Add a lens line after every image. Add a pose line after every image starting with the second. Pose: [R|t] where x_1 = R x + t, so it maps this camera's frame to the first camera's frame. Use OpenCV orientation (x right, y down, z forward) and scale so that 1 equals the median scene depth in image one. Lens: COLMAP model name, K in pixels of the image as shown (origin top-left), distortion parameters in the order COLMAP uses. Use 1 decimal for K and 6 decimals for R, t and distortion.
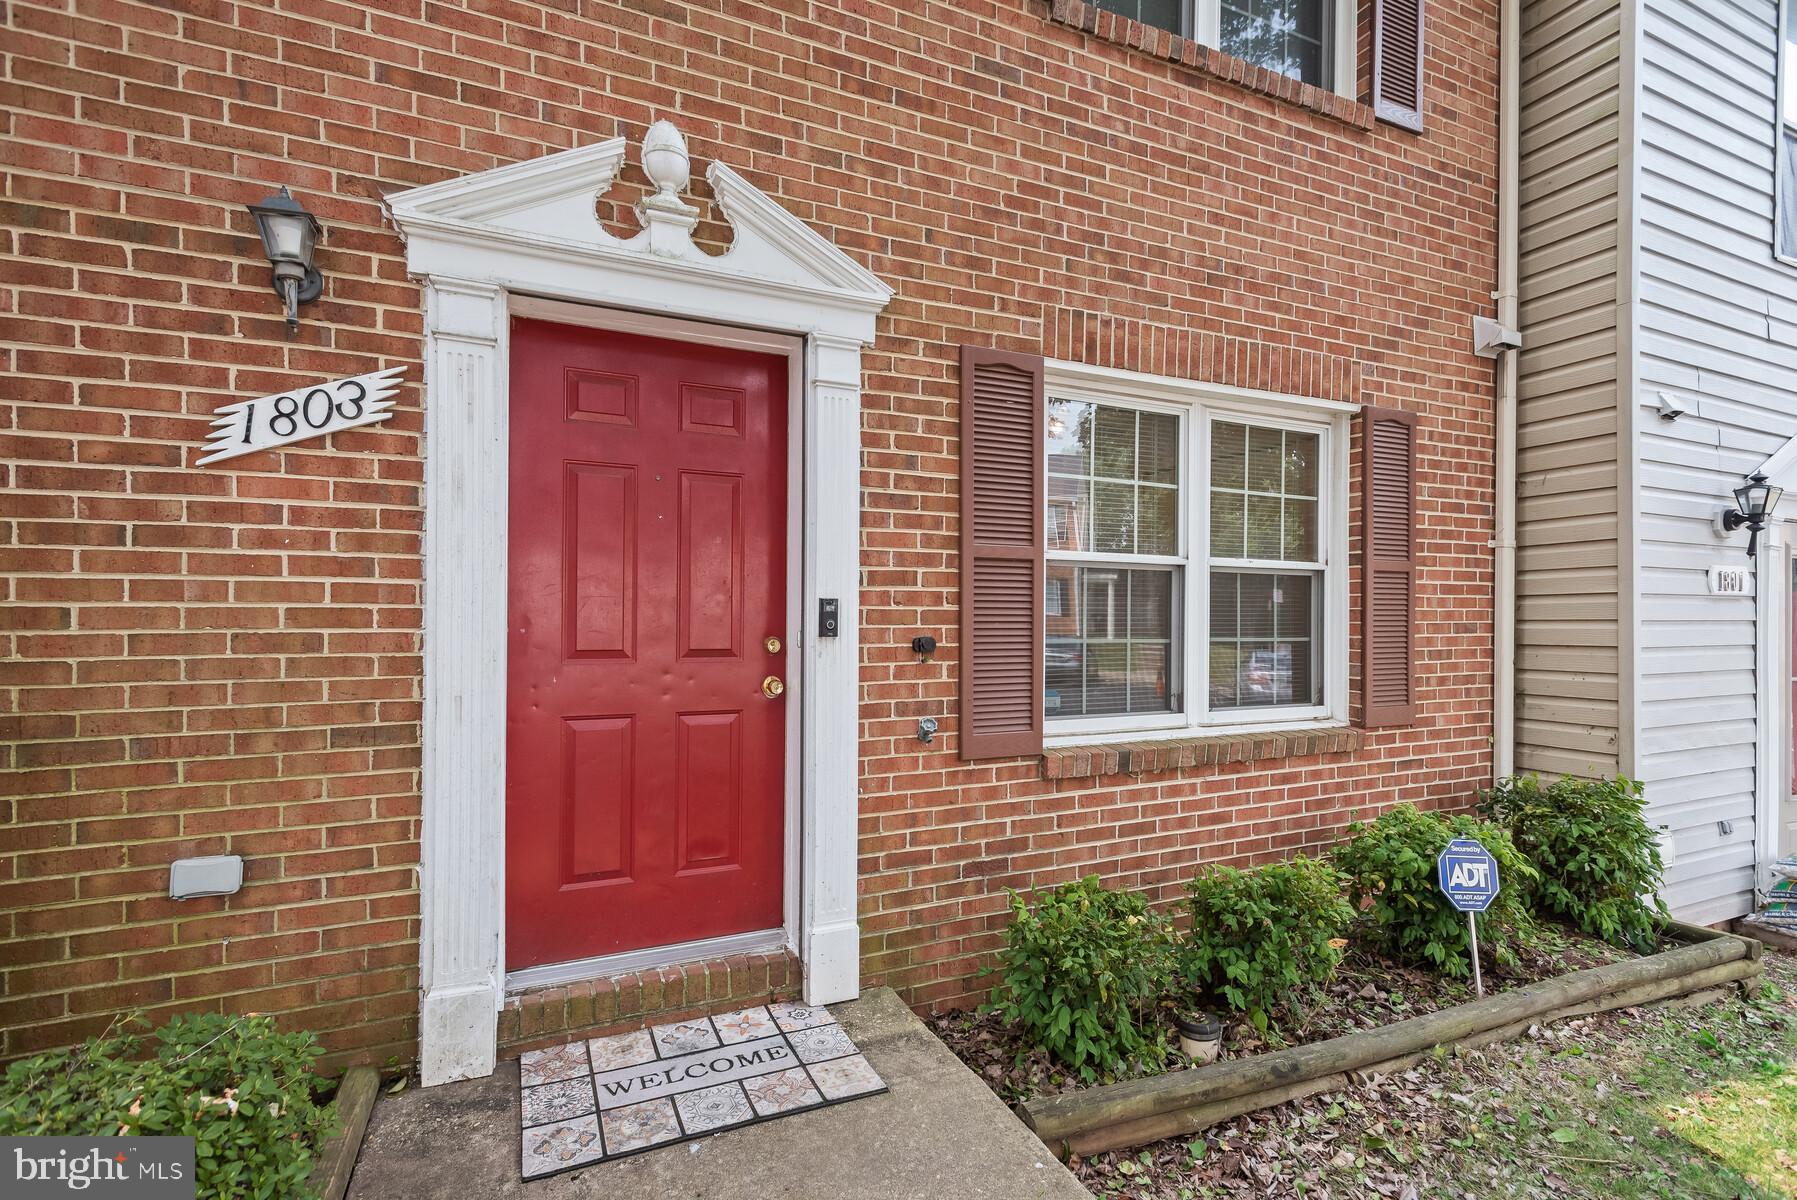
lens RADIAL K [[844.8, 0, 891.5], [0, 844.8, 625.1], [0, 0, 1]] dist [0.015806, -0.000442]
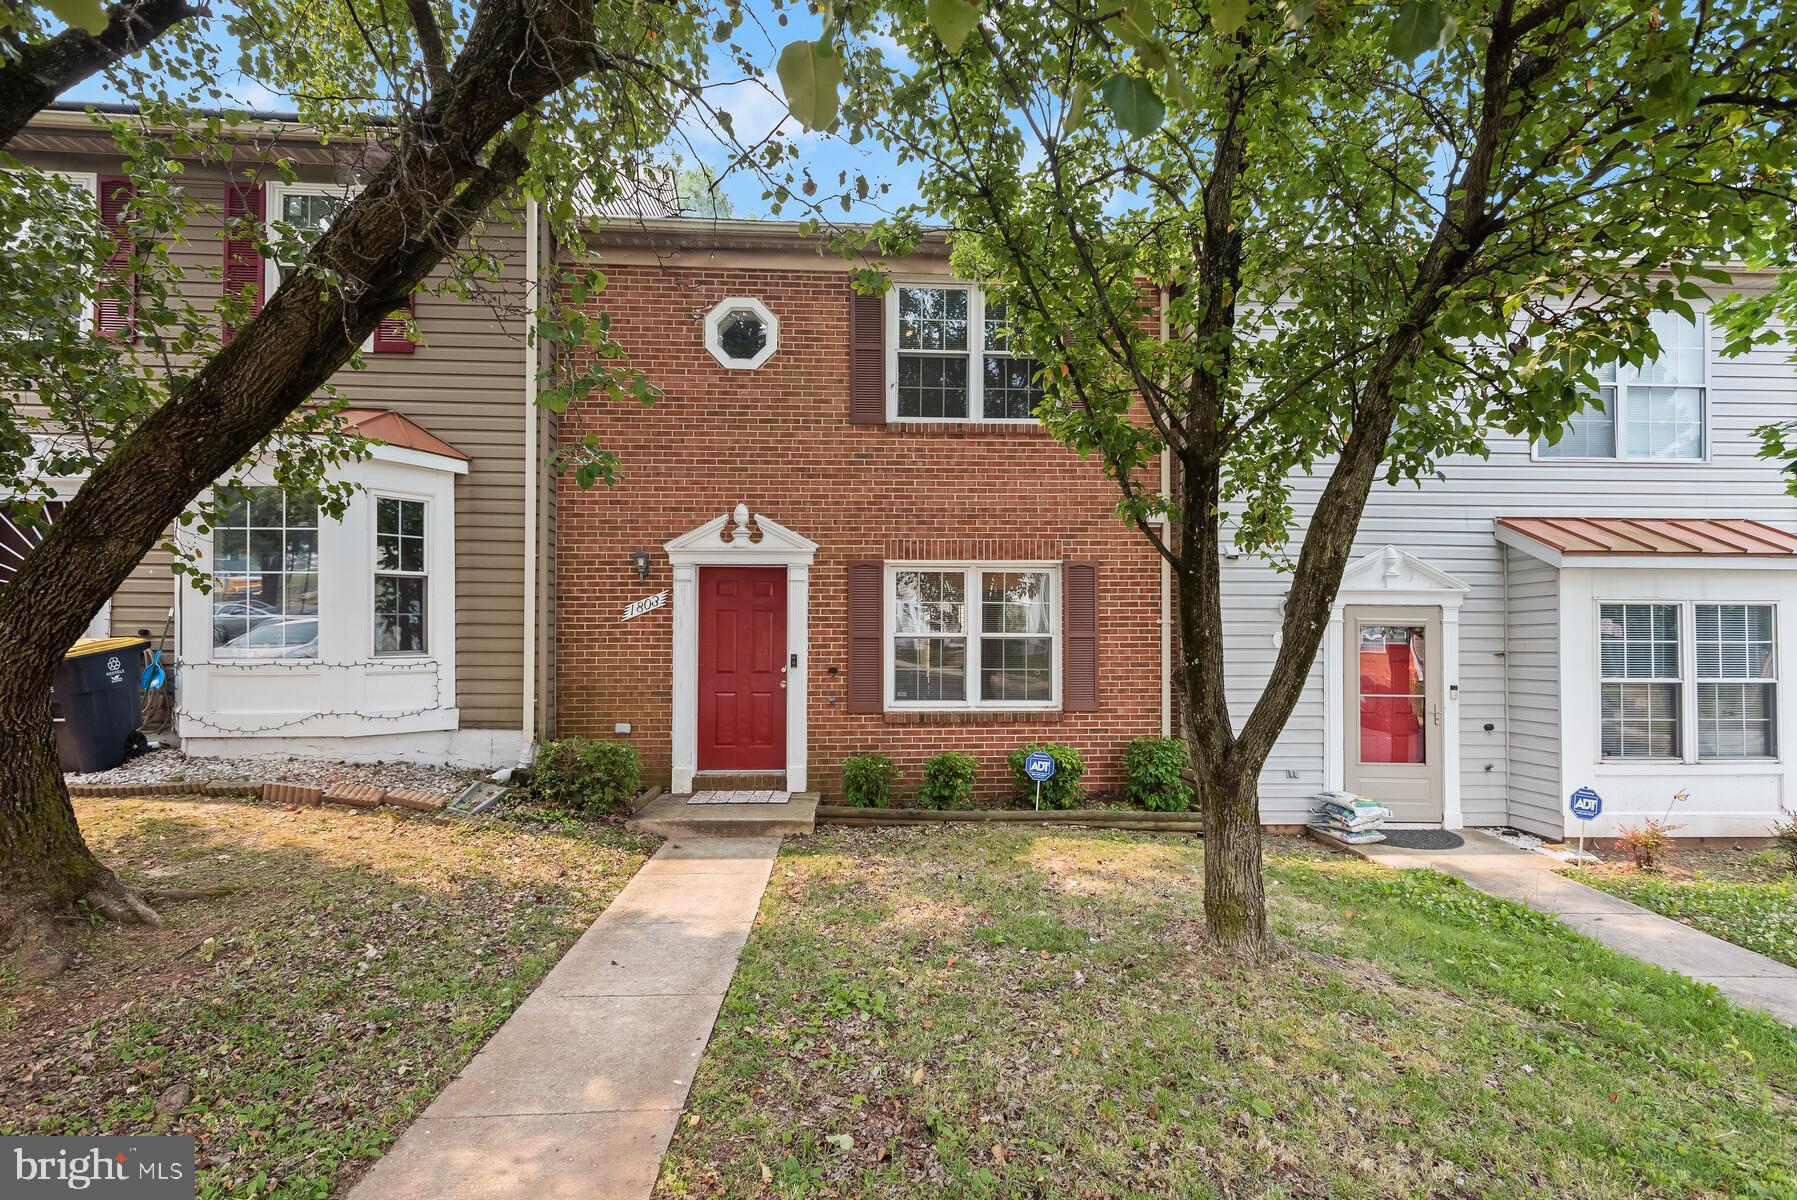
lens RADIAL K [[848.2, 0, 889.6], [0, 848.2, 635.9], [0, 0, 1]] dist [0.019422, -0.005582]
pose [[0.926903, -0.002556, -0.375291, 1.264564], [-0.001404, 0.999946, -0.010278, -0.060947], [0.375297, 0.010054, 0.926850, -1.518519]]
